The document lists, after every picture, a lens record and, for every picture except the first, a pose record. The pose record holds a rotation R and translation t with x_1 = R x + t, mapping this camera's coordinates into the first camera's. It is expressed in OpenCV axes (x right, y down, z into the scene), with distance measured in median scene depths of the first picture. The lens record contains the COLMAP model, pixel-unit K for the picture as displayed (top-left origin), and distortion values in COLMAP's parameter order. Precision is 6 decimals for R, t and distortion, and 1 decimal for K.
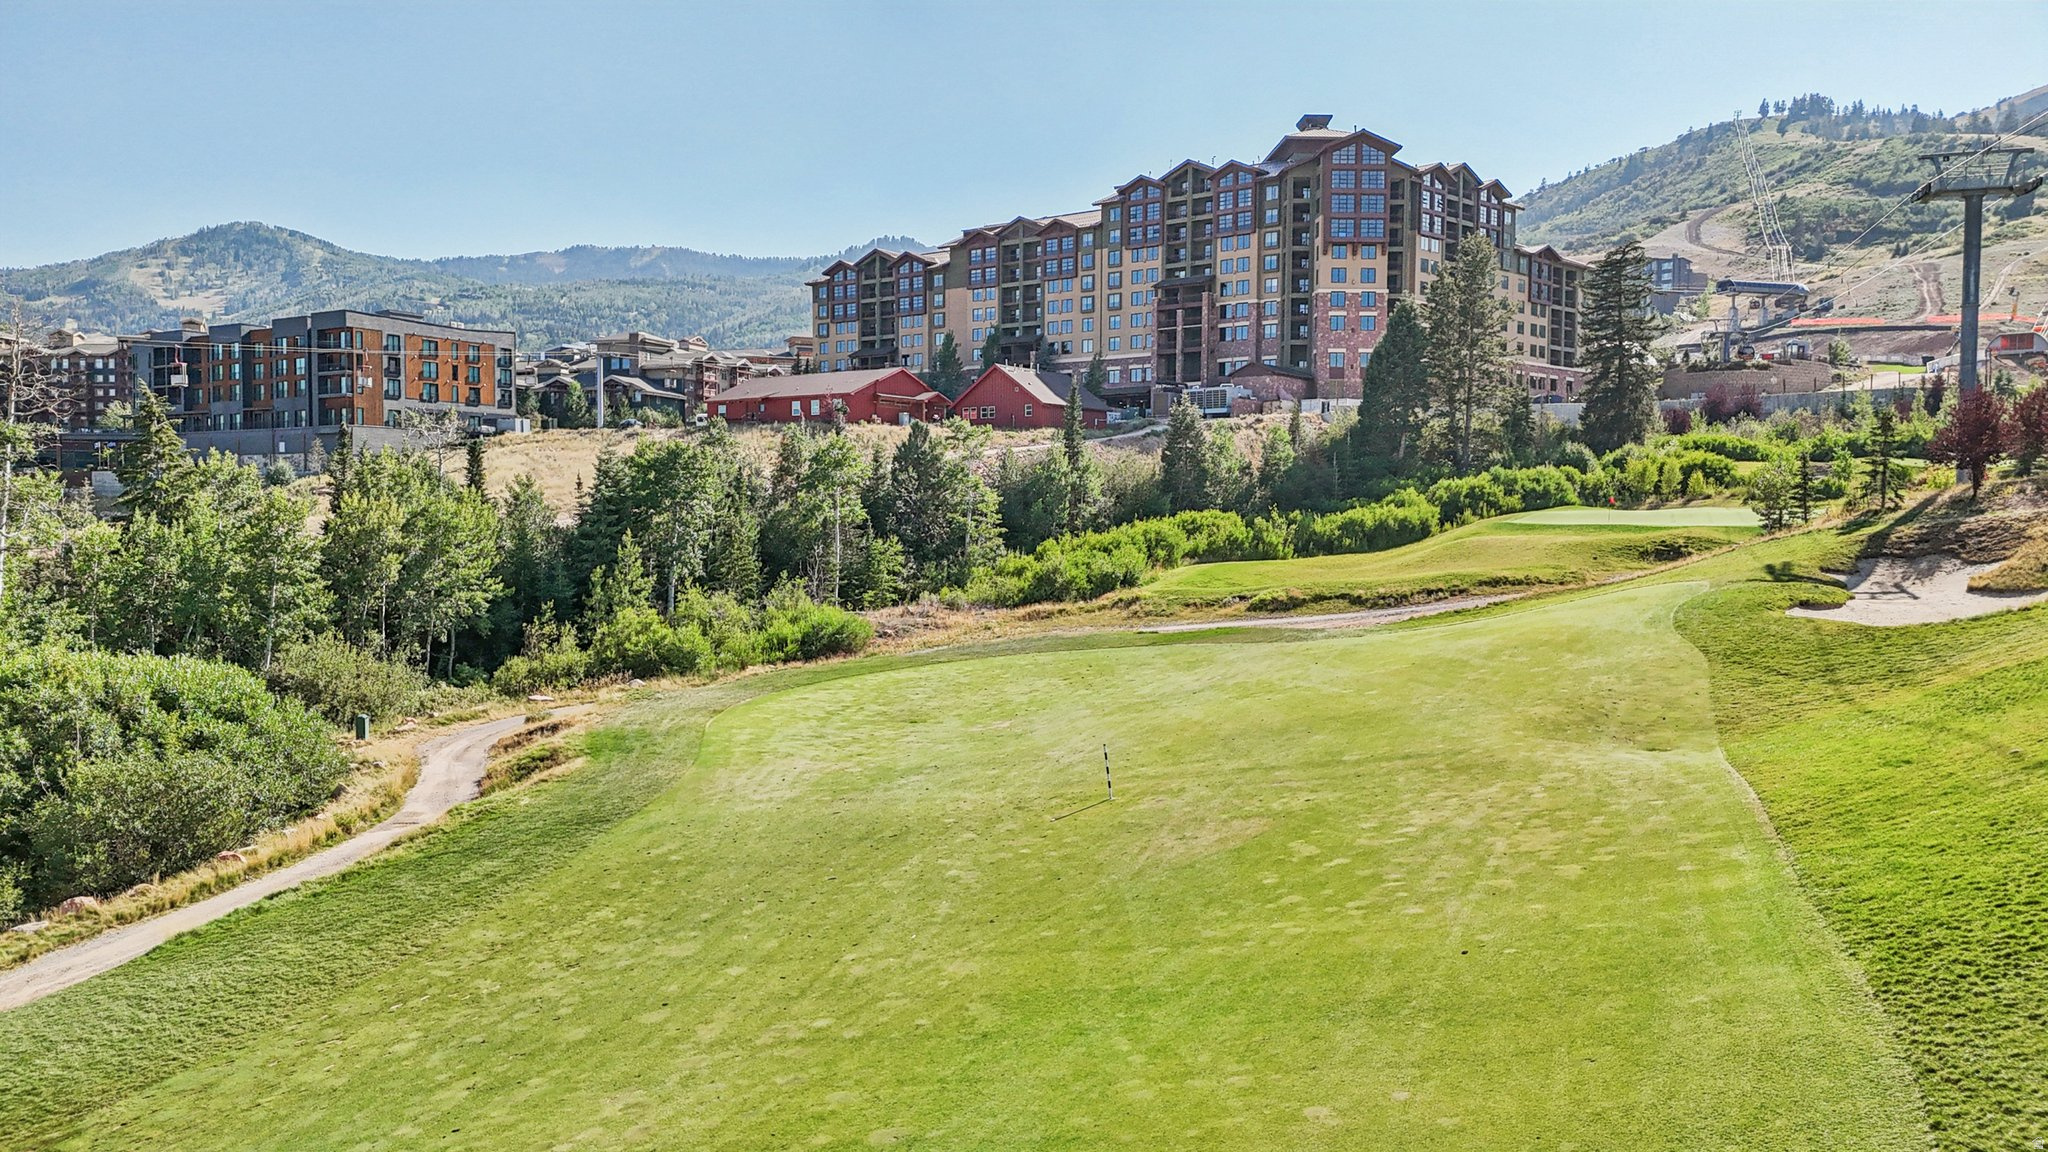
lens RADIAL K [[1496.5, 0, 1024.0], [0, 1496.5, 576.0], [0, 0, 1]] dist [0.066250, -0.118668]
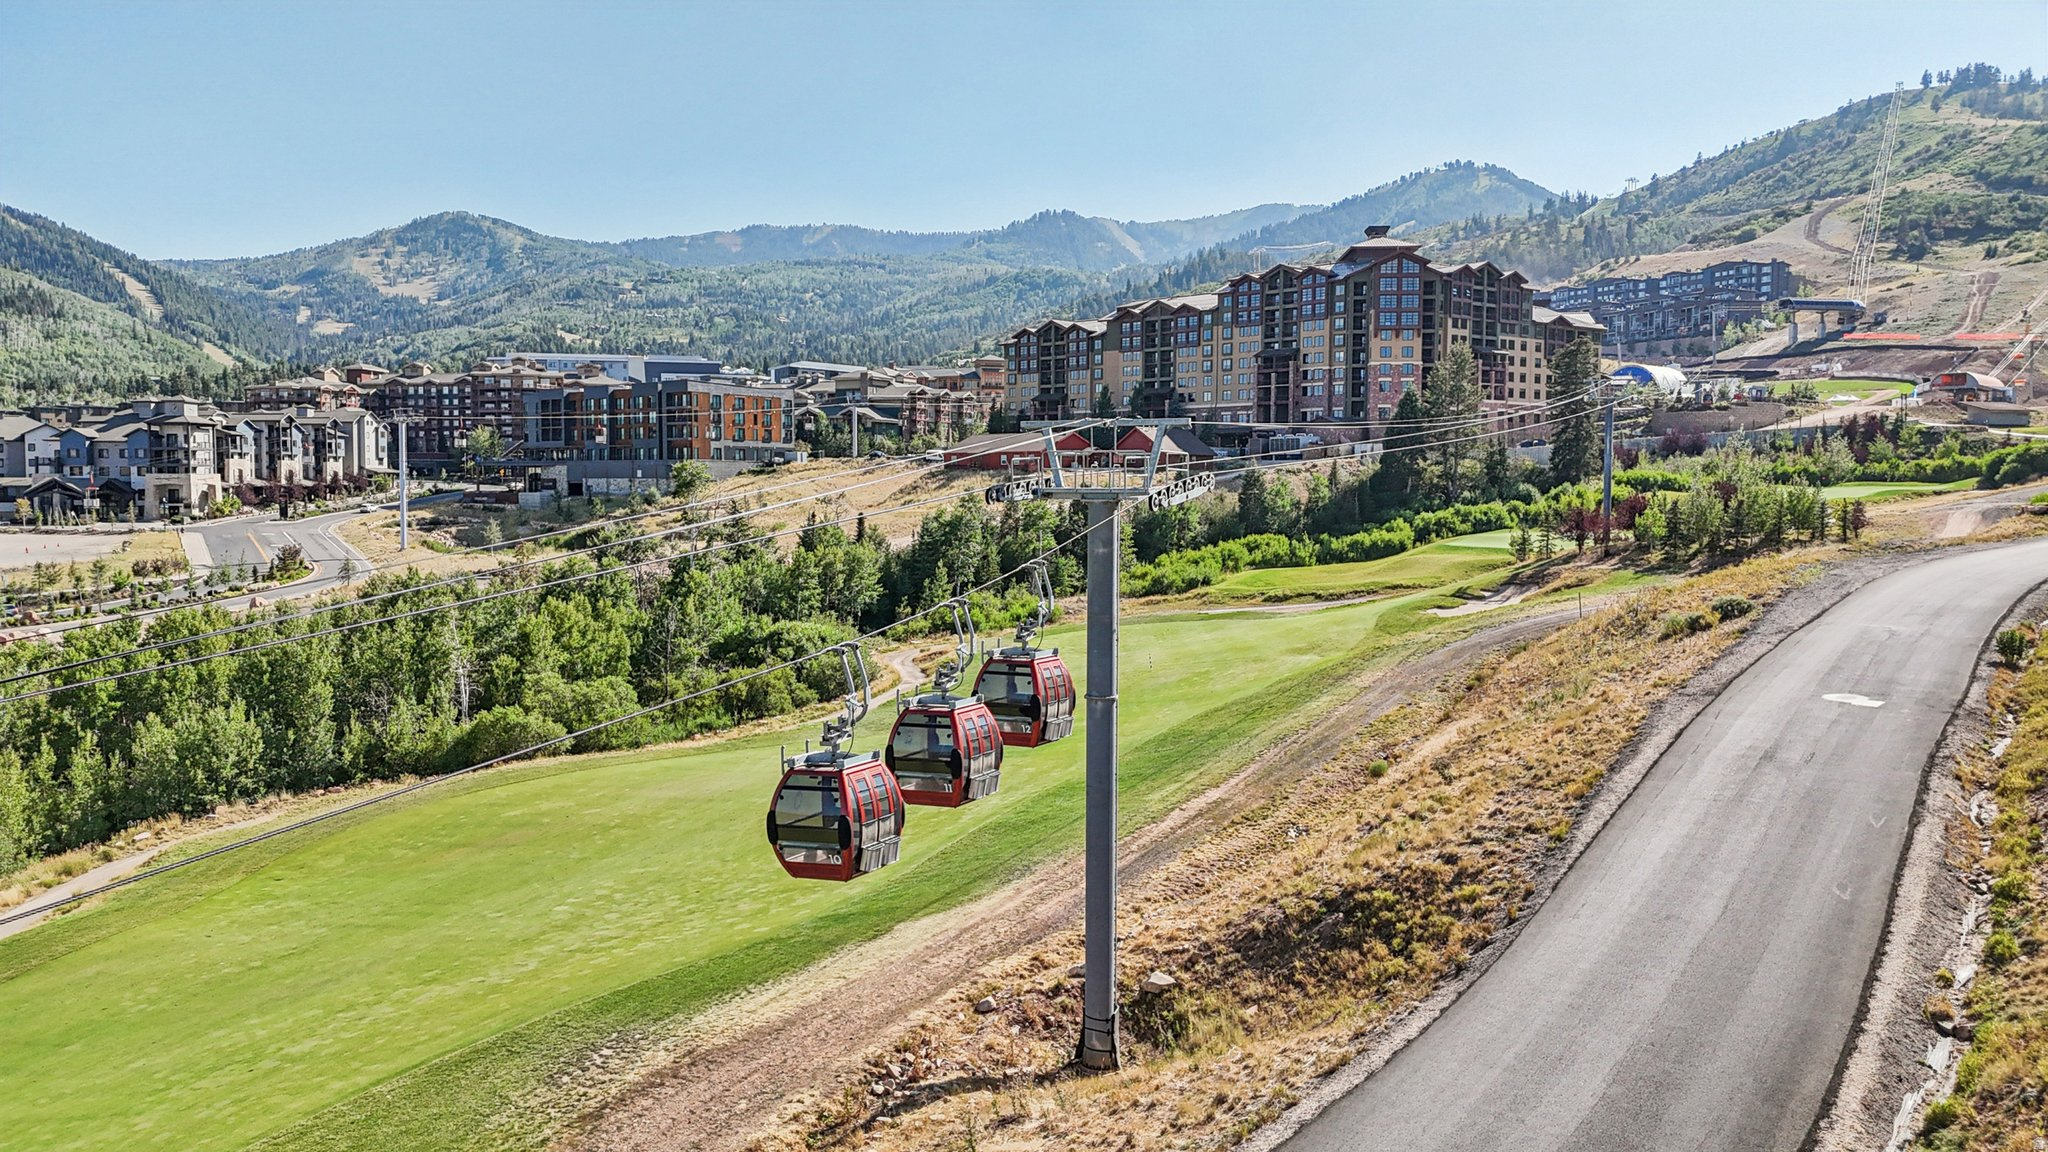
lens RADIAL K [[1496.5, 0, 1024.0], [0, 1496.5, 576.0], [0, 0, 1]] dist [0.066250, -0.118668]
pose [[0.994372, 0.004061, -0.105864, 0.022300], [-0.001593, 0.999725, 0.023387, -0.022604], [0.105930, -0.023087, 0.994106, -0.386398]]
